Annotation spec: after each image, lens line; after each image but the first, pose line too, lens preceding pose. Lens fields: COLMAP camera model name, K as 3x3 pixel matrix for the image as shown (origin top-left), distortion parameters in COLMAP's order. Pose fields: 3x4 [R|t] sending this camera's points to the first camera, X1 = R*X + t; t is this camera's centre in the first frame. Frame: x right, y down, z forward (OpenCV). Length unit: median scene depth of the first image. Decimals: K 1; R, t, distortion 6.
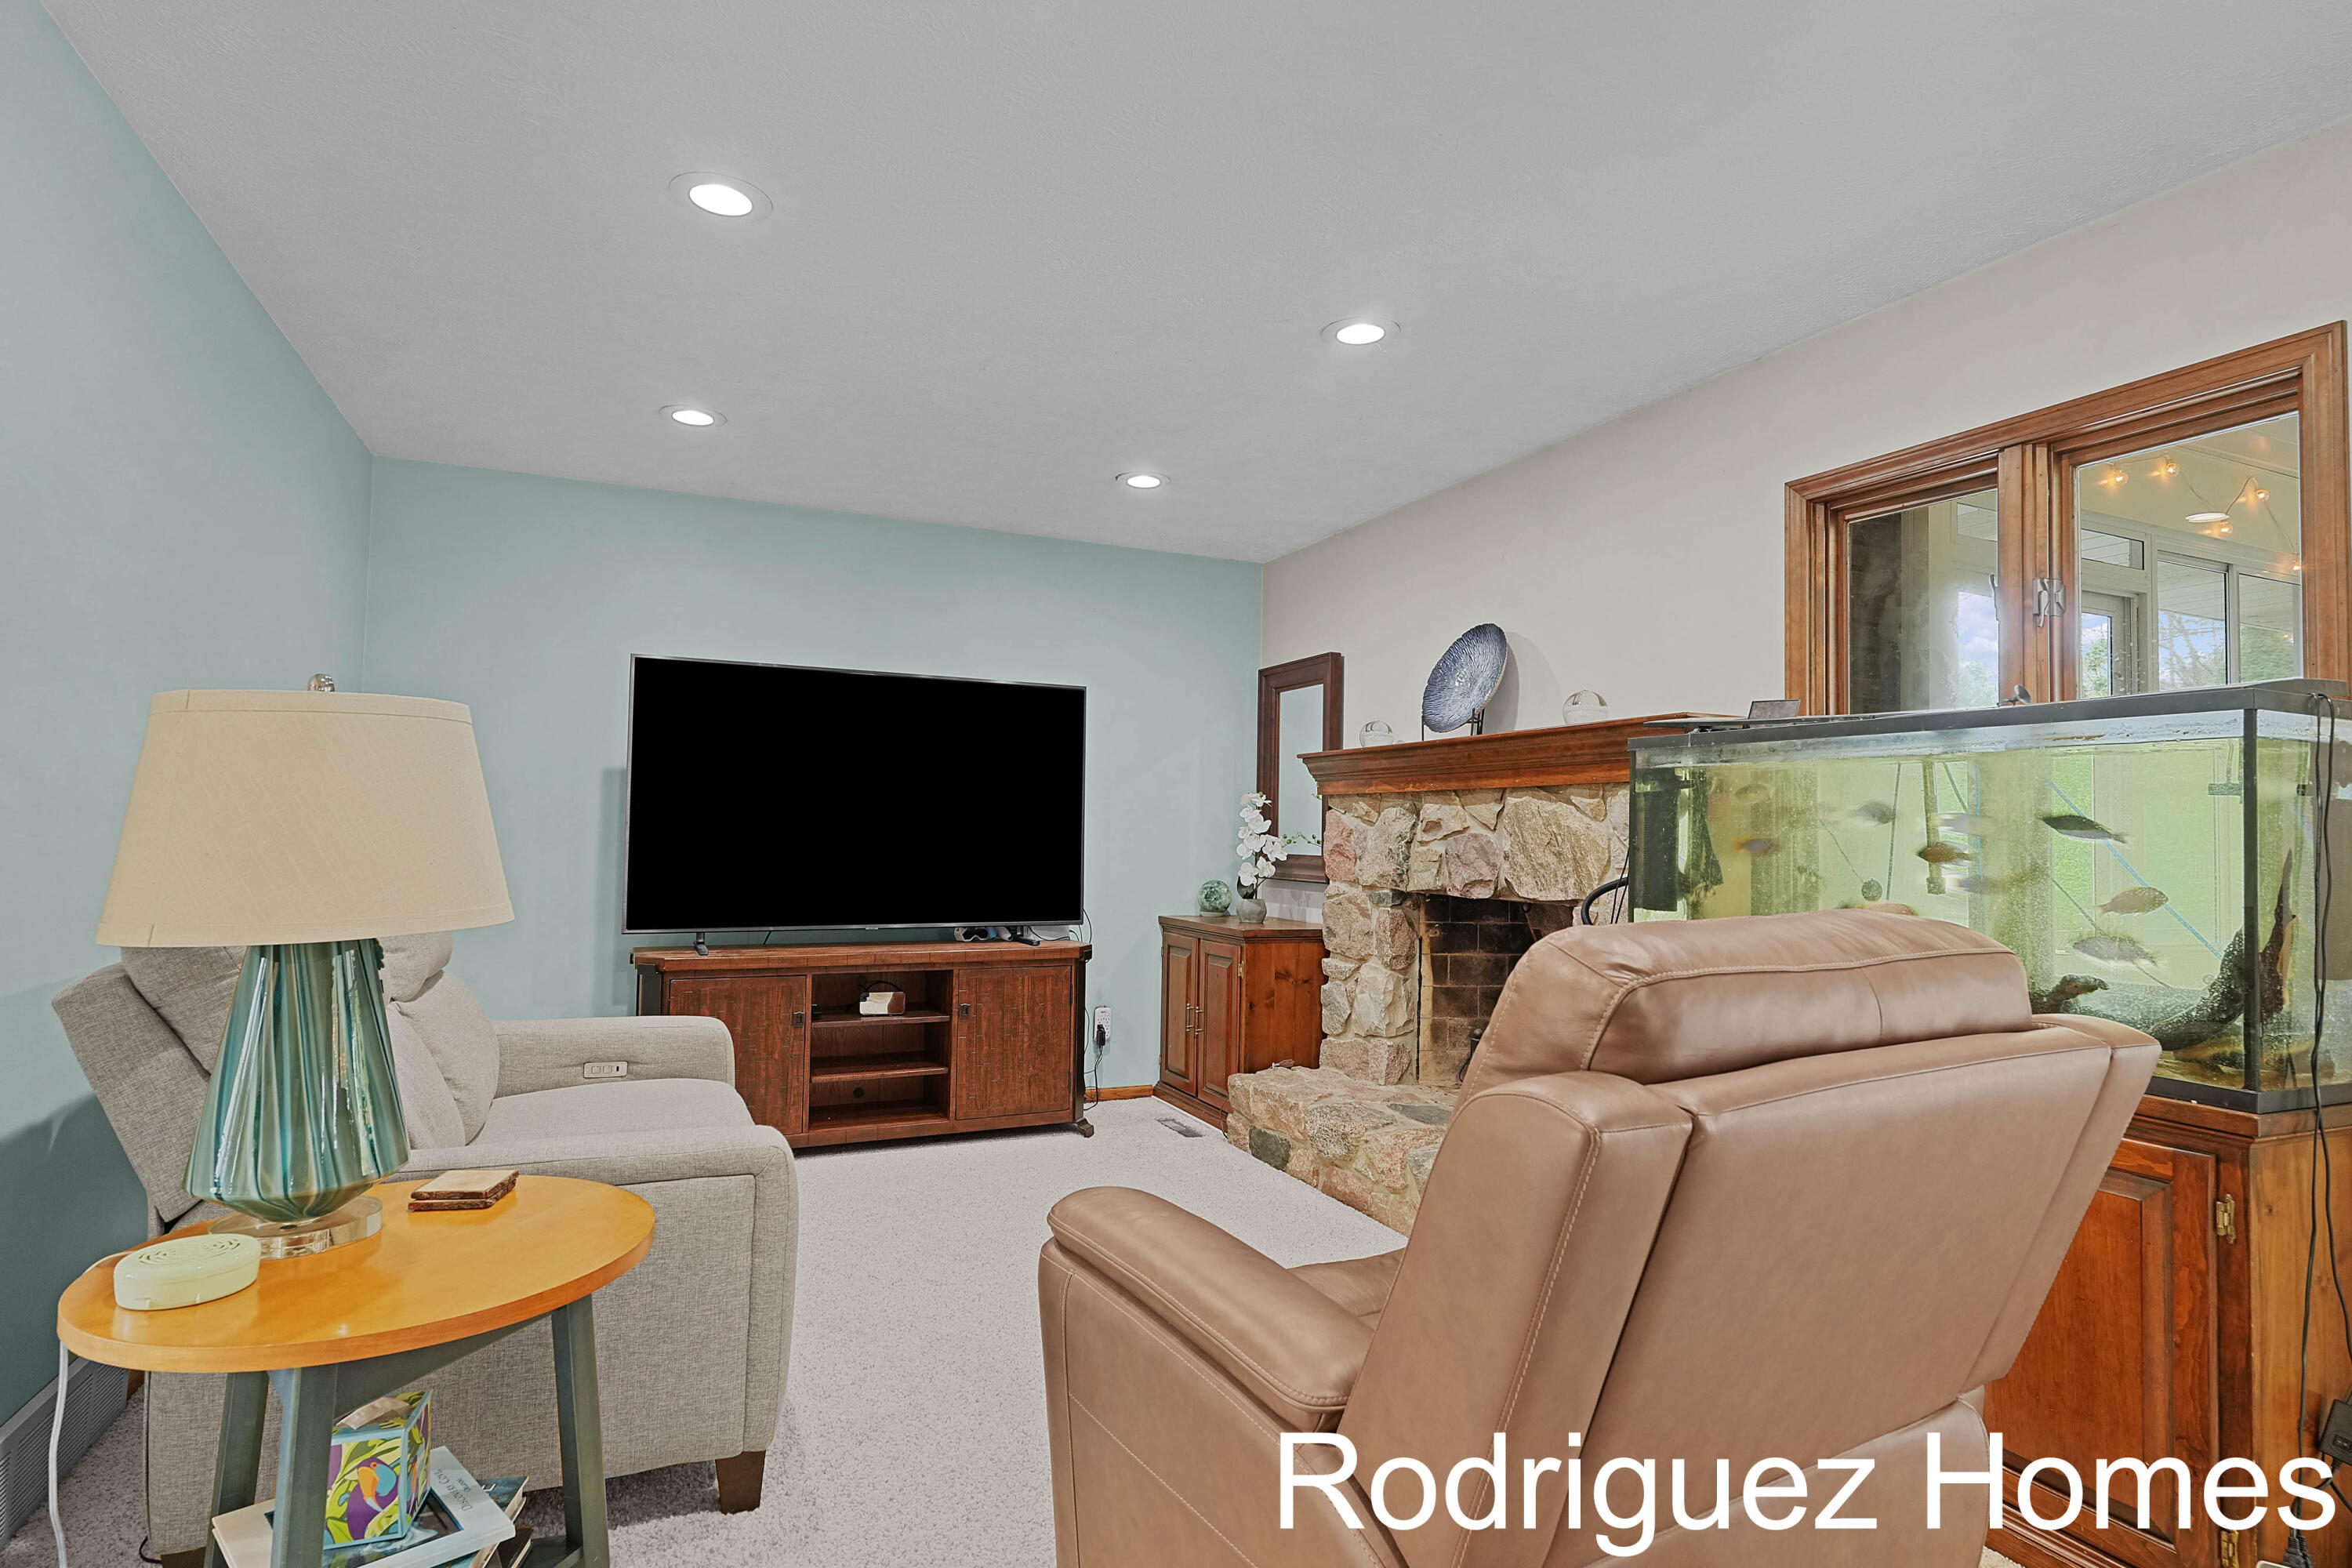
lens RADIAL K [[1229.7, 0, 1182.6], [0, 1229.7, 794.3], [0, 0, 1]] dist [-0.002953, -0.000180]
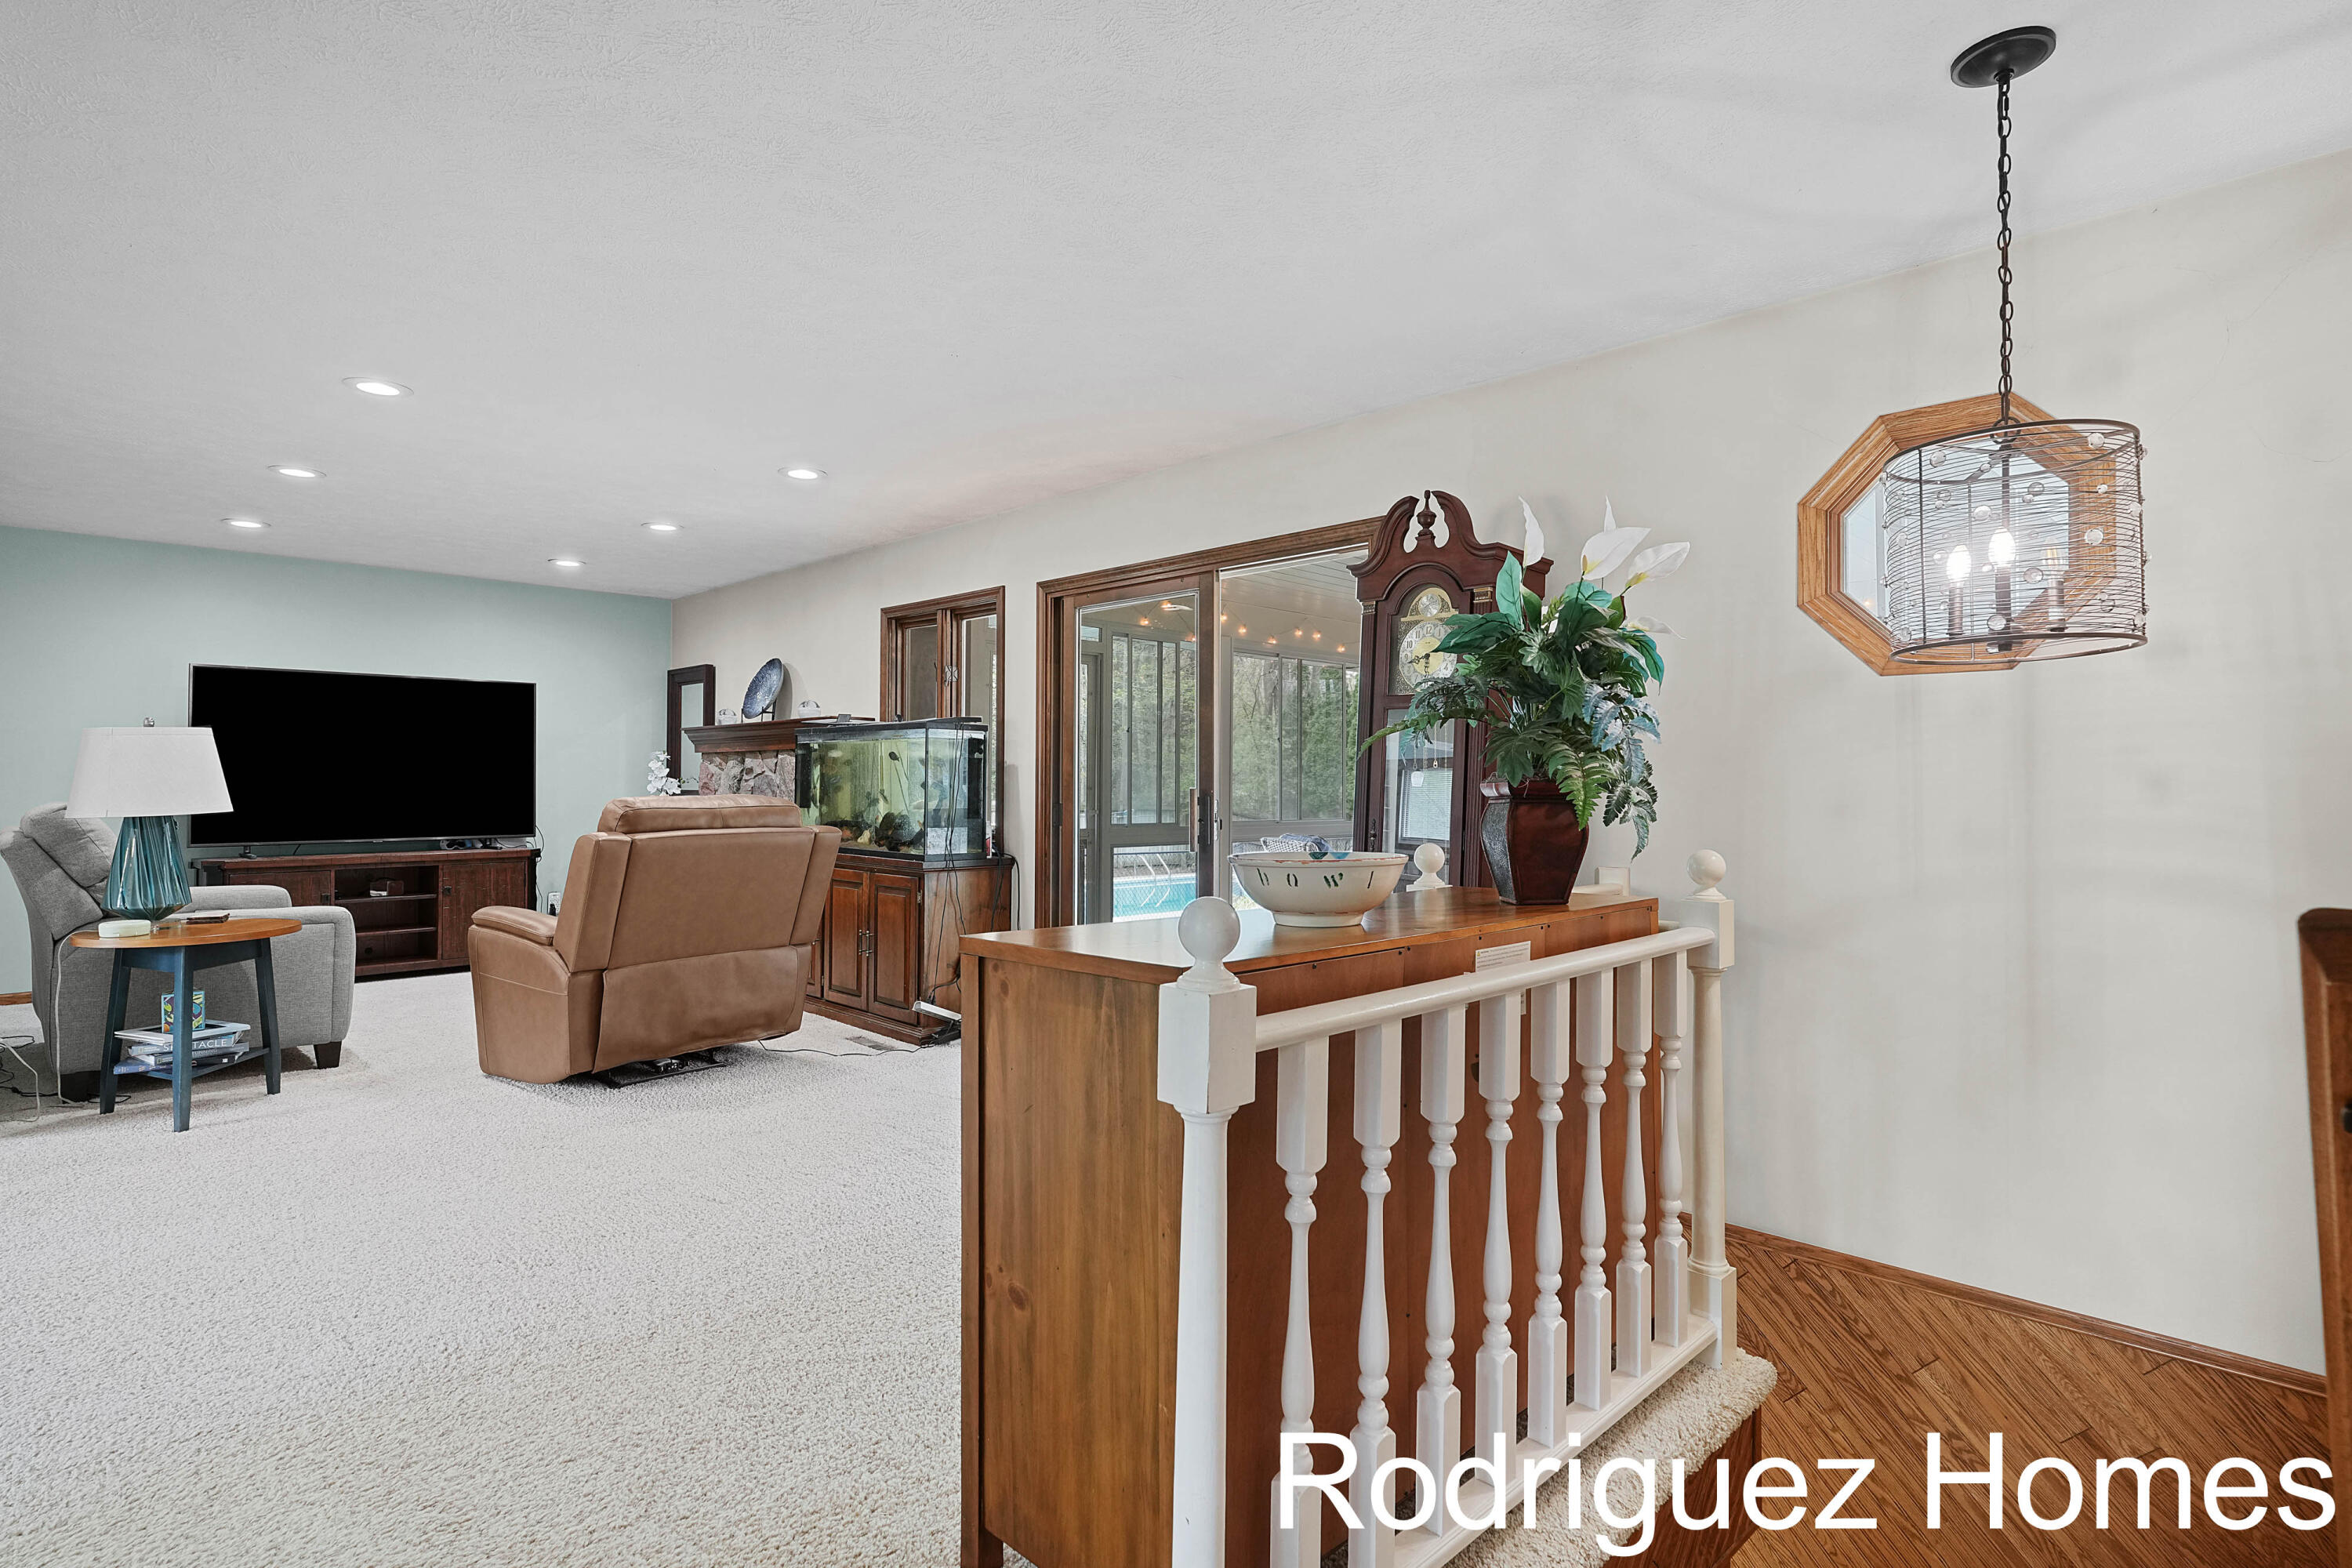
lens RADIAL K [[1159.4, 0, 1159.9], [0, 1159.4, 770.7], [0, 0, 1]] dist [0.000603, -0.000520]
pose [[0.934722, -0.010917, 0.355211, 0.150469], [0.002075, 0.999679, 0.025262, -0.014702], [-0.355373, -0.022876, 0.934445, -0.714097]]
